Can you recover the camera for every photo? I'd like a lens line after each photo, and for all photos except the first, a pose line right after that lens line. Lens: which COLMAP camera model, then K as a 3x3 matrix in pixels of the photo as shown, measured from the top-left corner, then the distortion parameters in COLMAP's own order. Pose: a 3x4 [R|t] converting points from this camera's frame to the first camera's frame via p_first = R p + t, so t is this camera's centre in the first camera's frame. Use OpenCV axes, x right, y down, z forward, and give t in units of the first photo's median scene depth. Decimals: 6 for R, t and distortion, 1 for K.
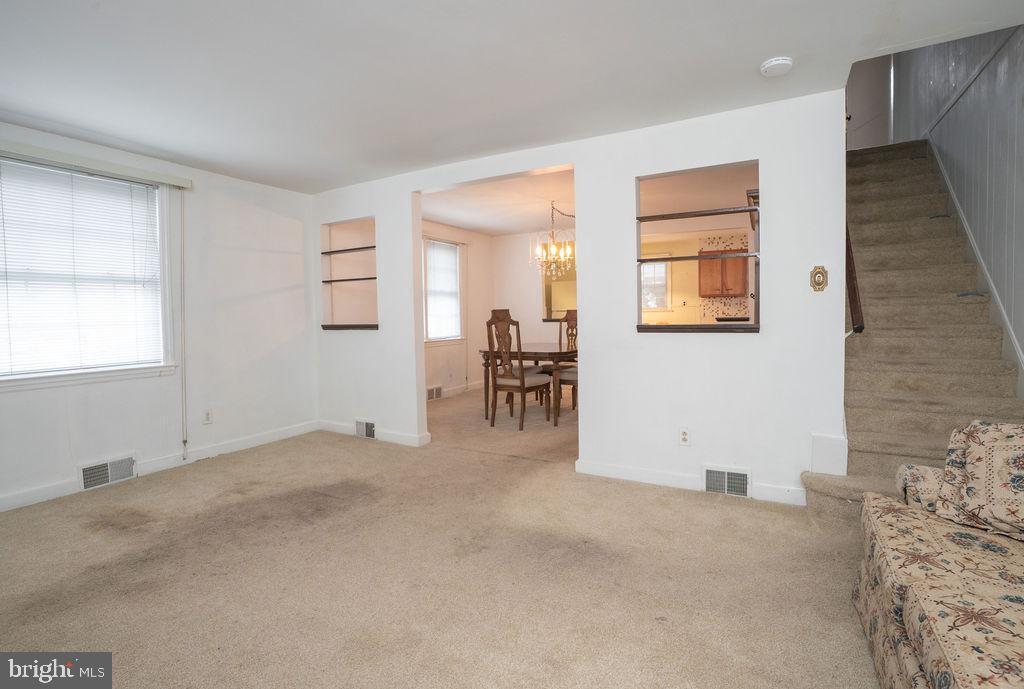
lens RADIAL K [[514.5, 0, 514.7], [0, 514.5, 329.7], [0, 0, 1]] dist [0.000076, 0.000031]
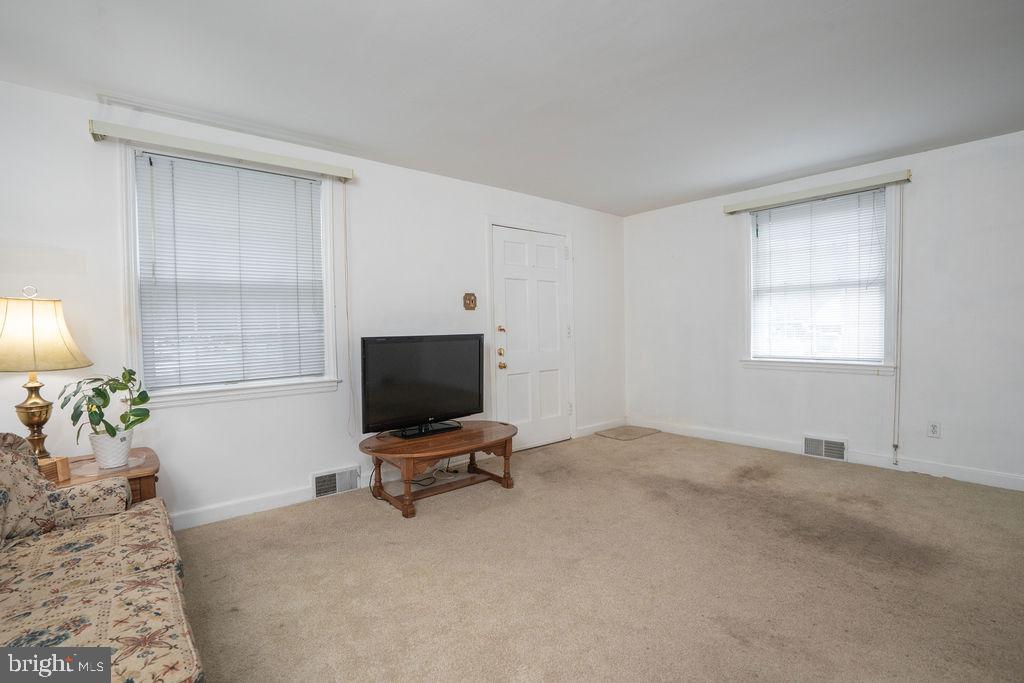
lens RADIAL K [[479.9, 0, 512.0], [0, 479.9, 341.5], [0, 0, 1]] dist [-0.004520, -0.000701]
pose [[-0.349460, 0.038562, -0.936157, 0.492152], [-0.017772, 0.998700, 0.047772, -0.009362], [0.936783, 0.033332, -0.348321, 0.708004]]
